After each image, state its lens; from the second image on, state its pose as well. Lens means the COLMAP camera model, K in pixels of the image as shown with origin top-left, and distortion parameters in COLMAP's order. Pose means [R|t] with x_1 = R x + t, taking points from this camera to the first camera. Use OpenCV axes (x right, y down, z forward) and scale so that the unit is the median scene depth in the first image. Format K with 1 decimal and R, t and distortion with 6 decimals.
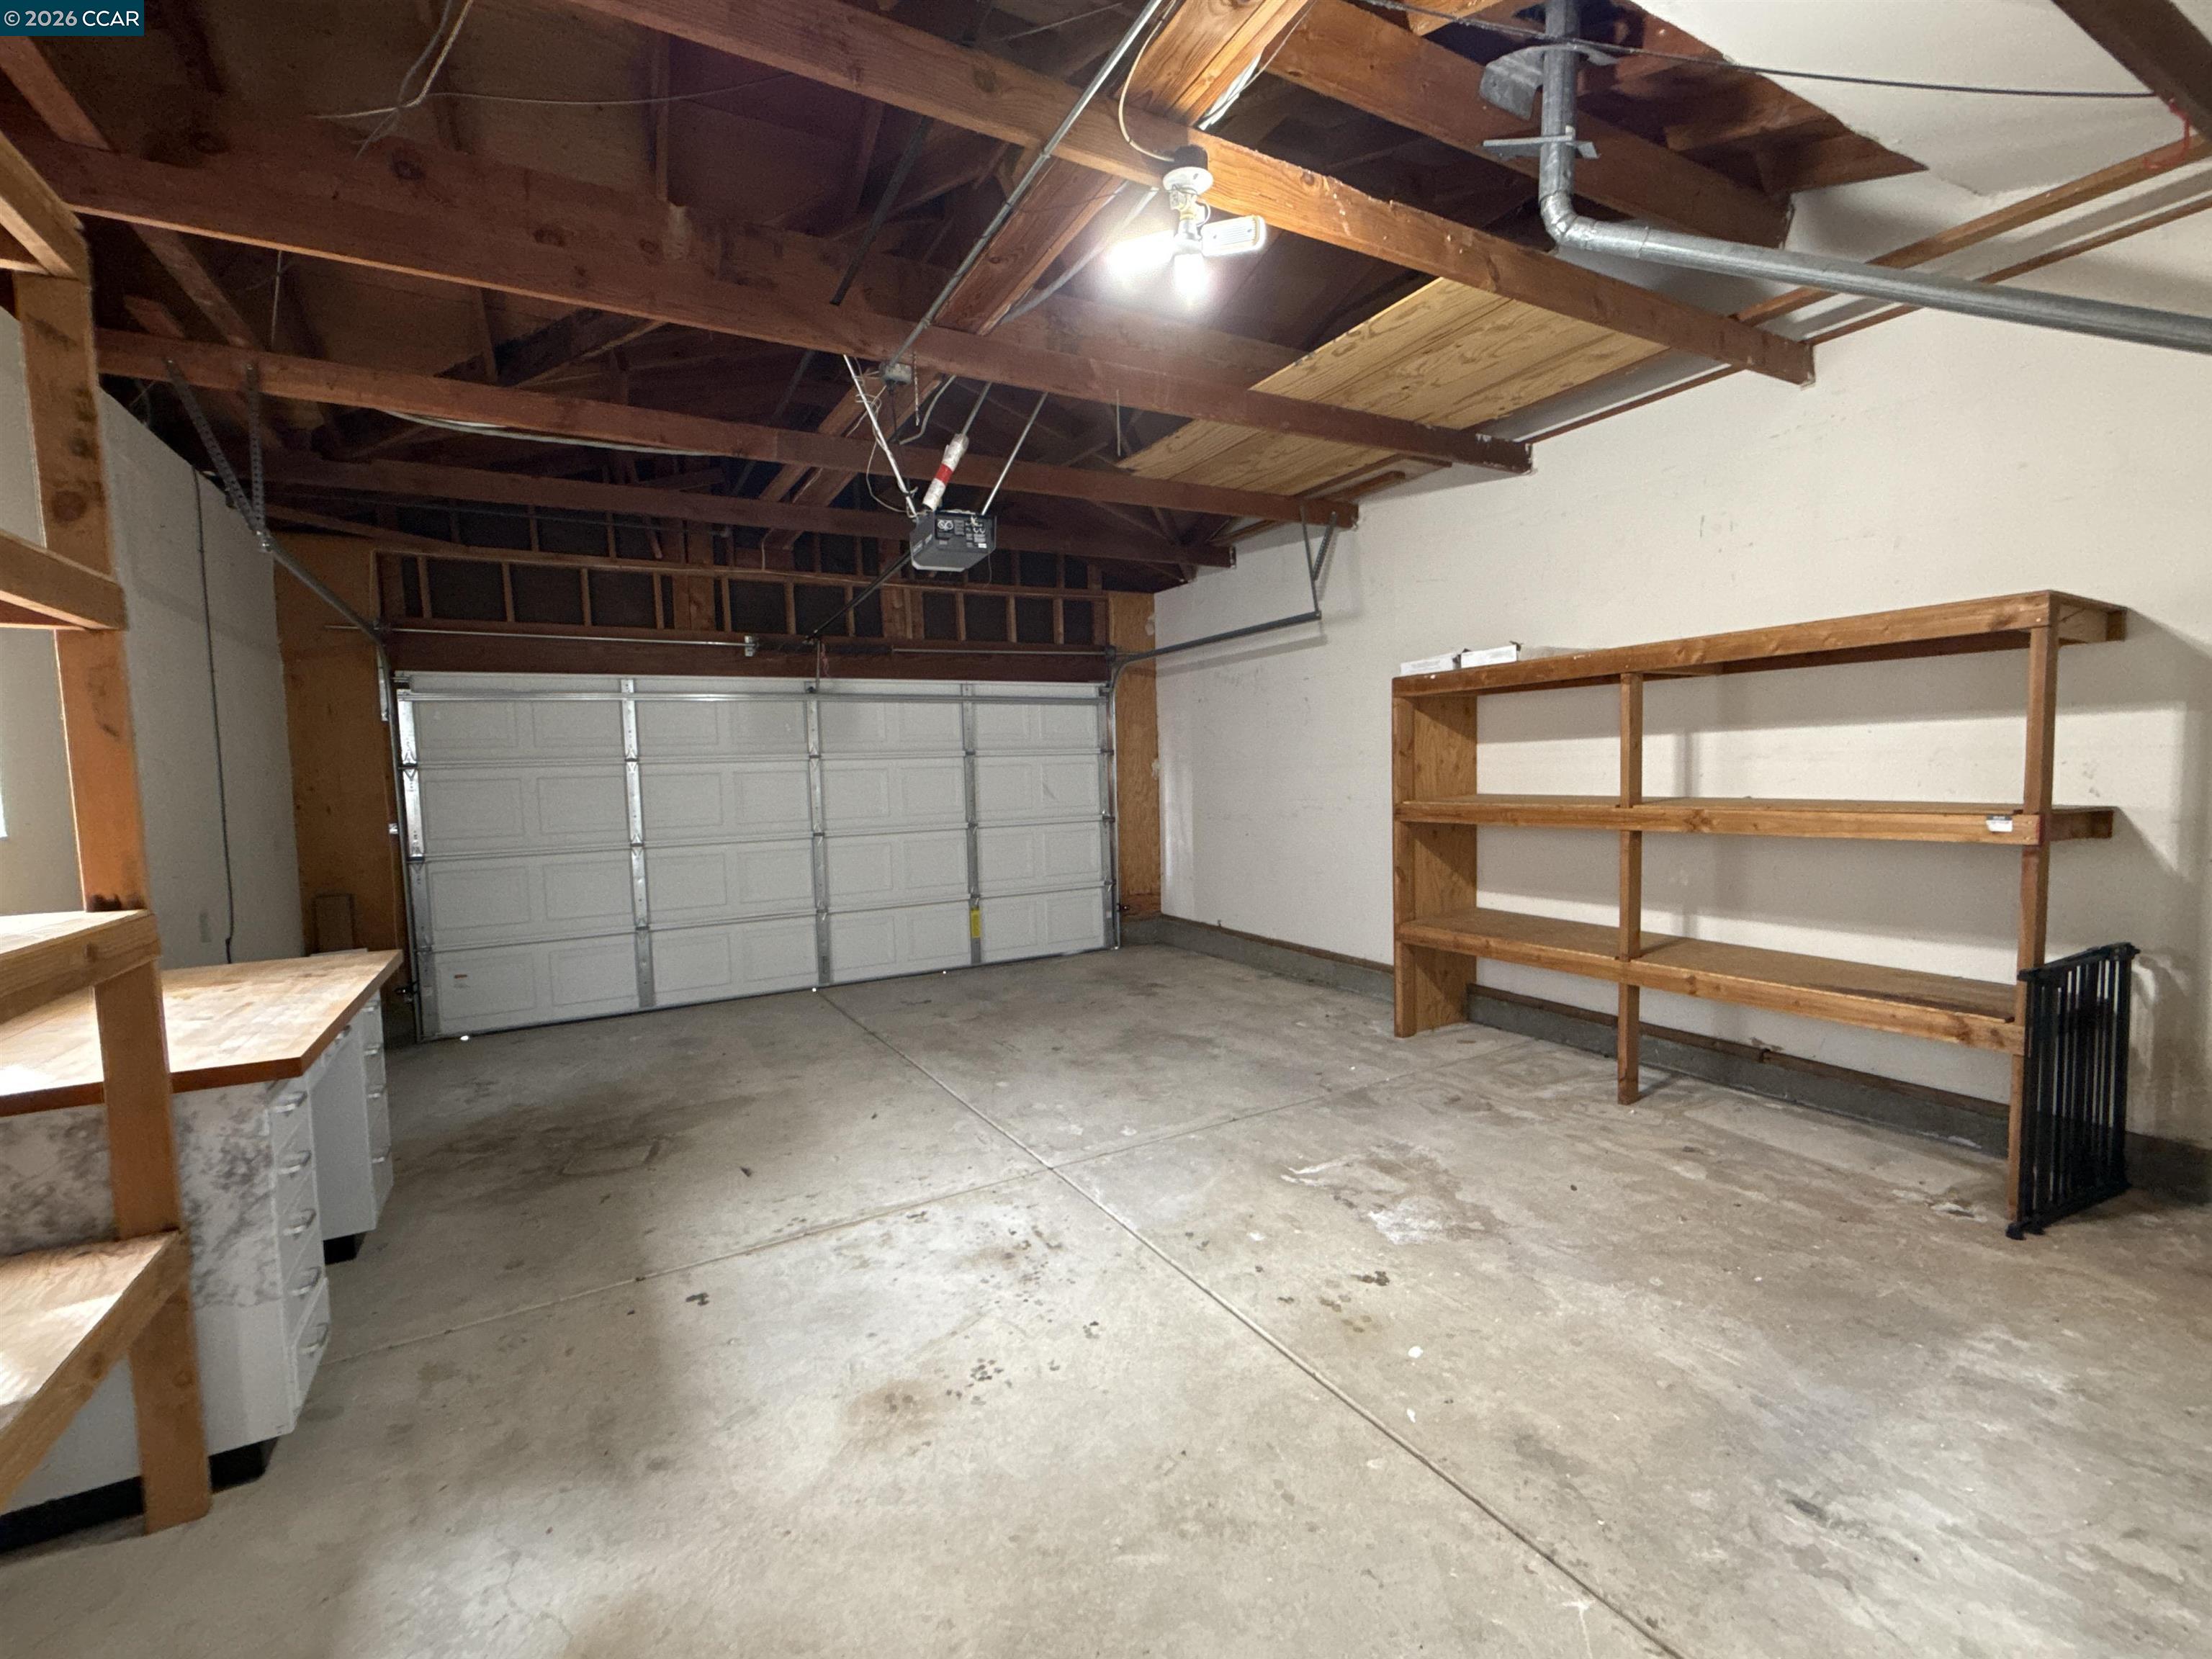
lens RADIAL K [[958.2, 0, 1106.0], [0, 958.2, 829.5], [0, 0, 1]] dist [0.000113, 0.000019]
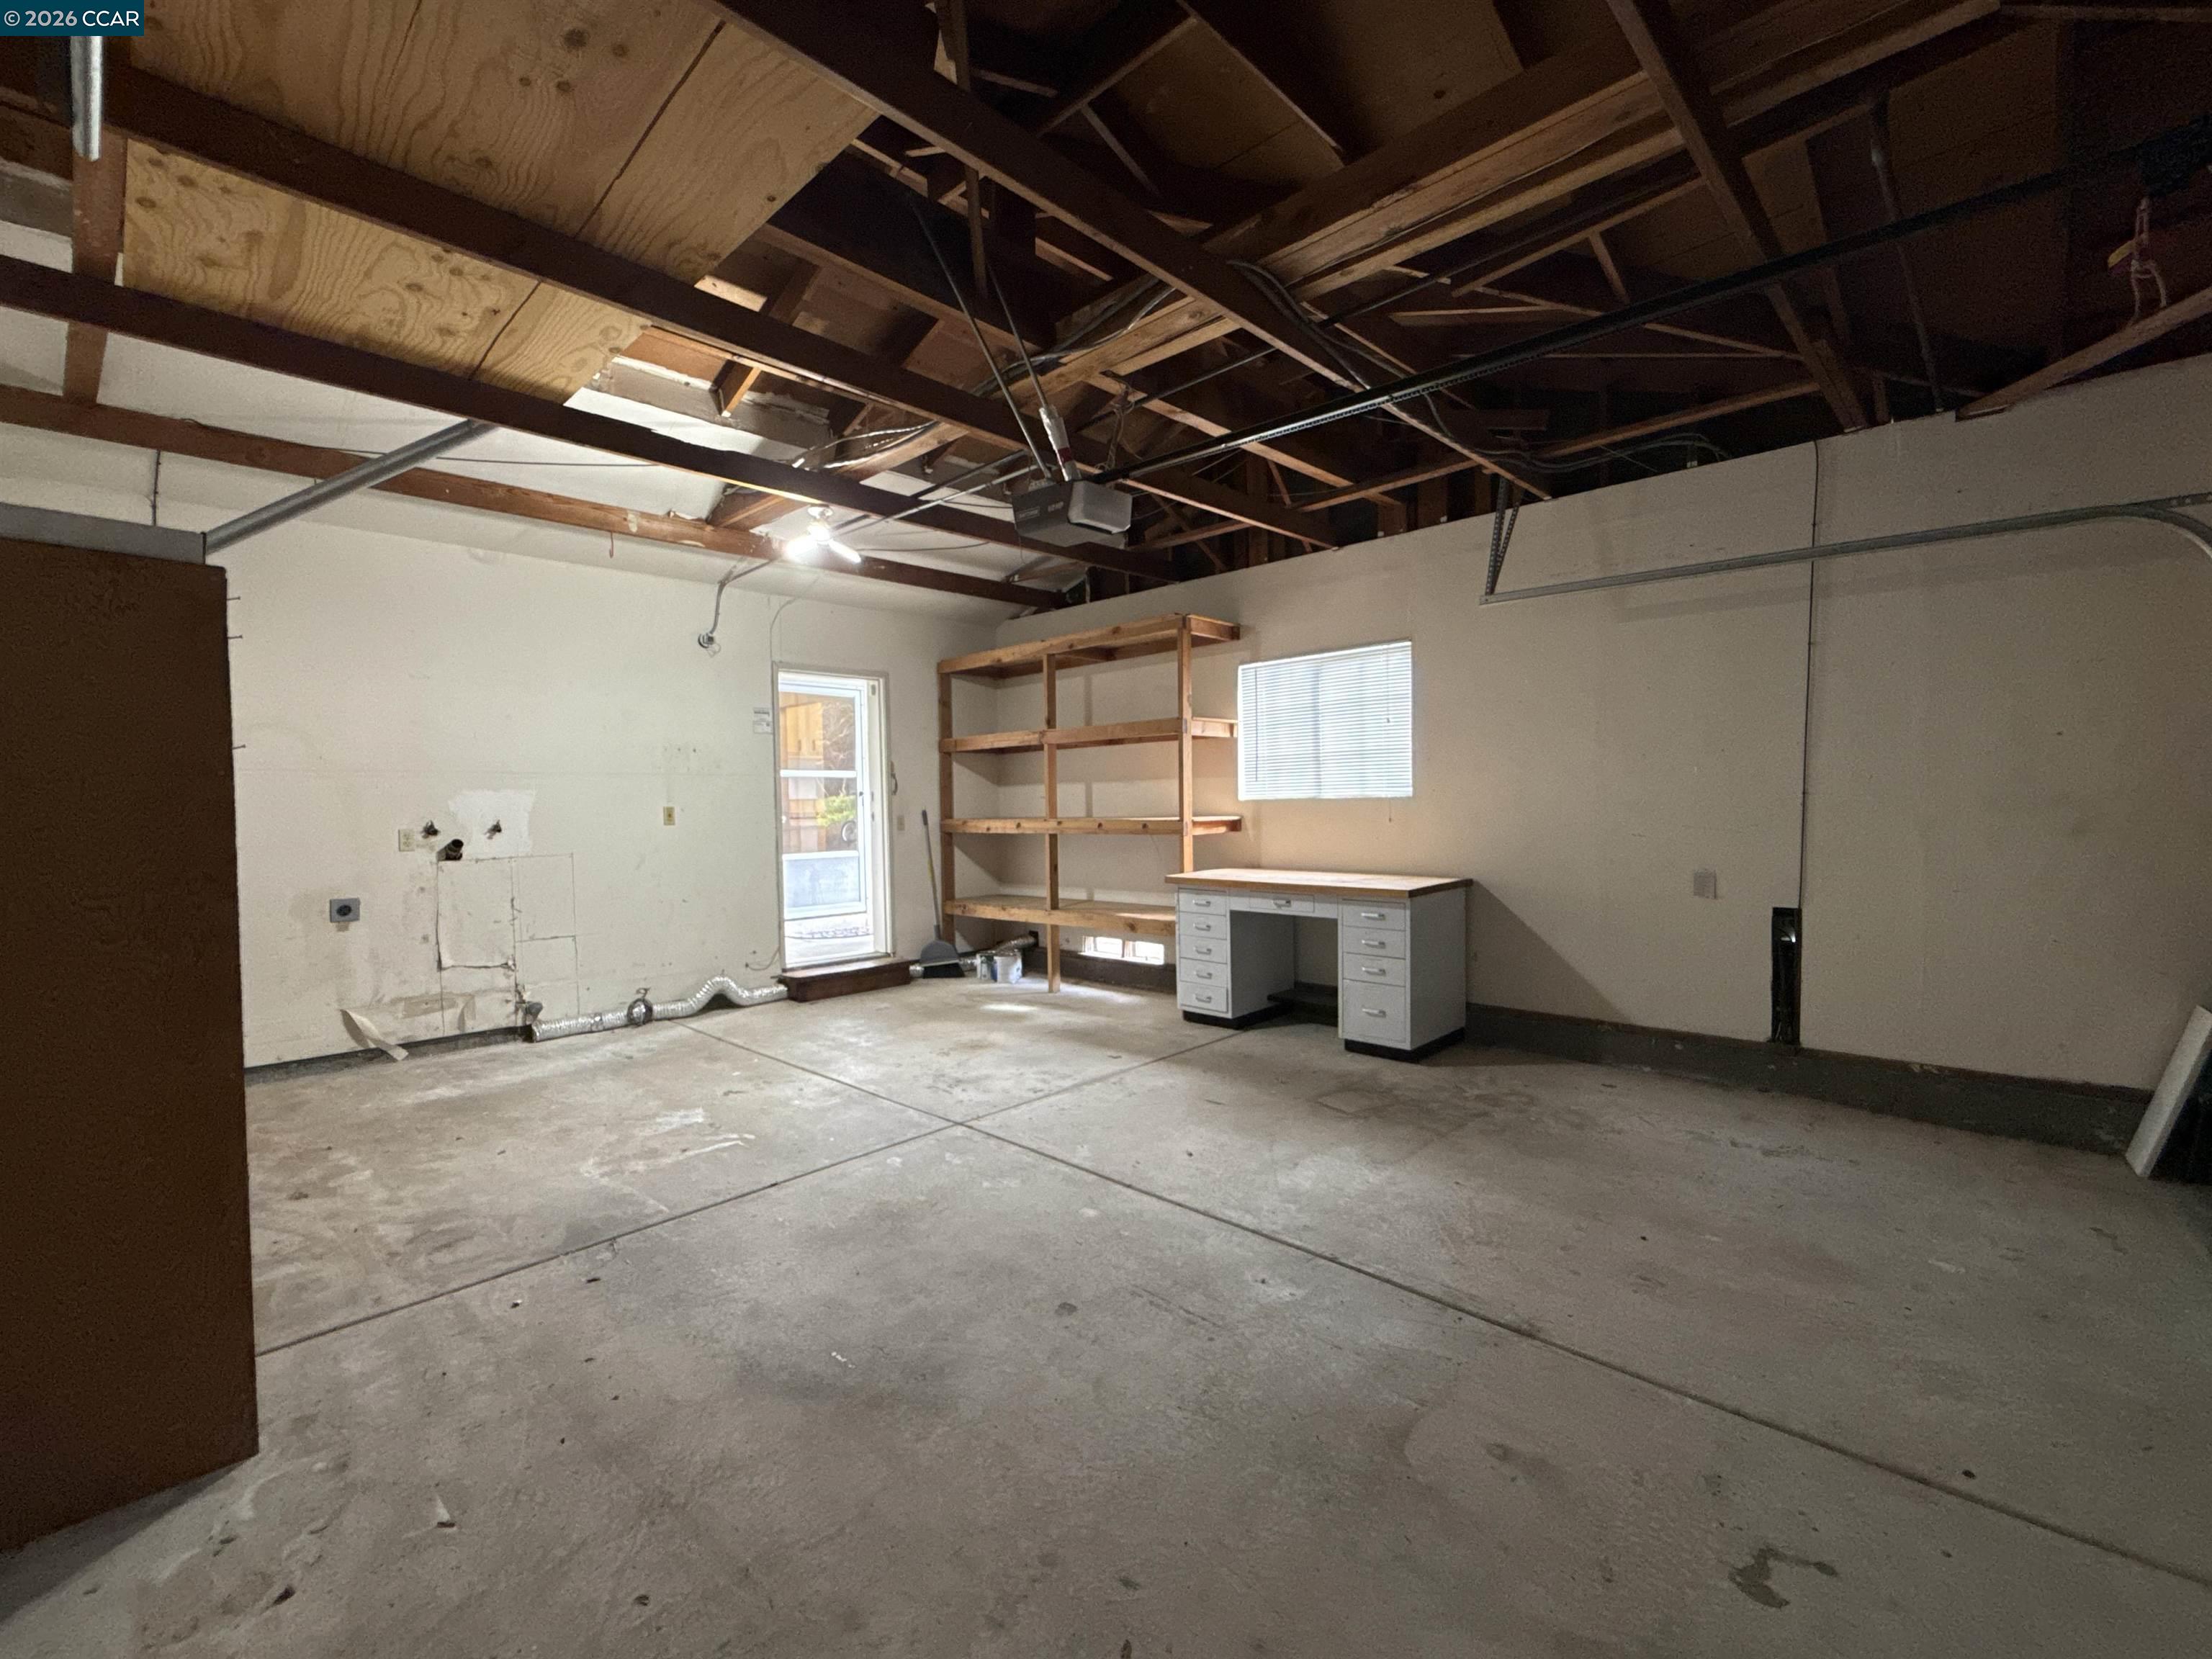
lens RADIAL K [[958.2, 0, 1106.0], [0, 958.2, 829.5], [0, 0, 1]] dist [0.000113, 0.000019]
pose [[-0.954597, 0.053857, -0.292992, 0.094082], [0.026391, 0.994944, 0.096905, -0.108618], [0.296730, 0.084773, -0.951191, 2.149190]]
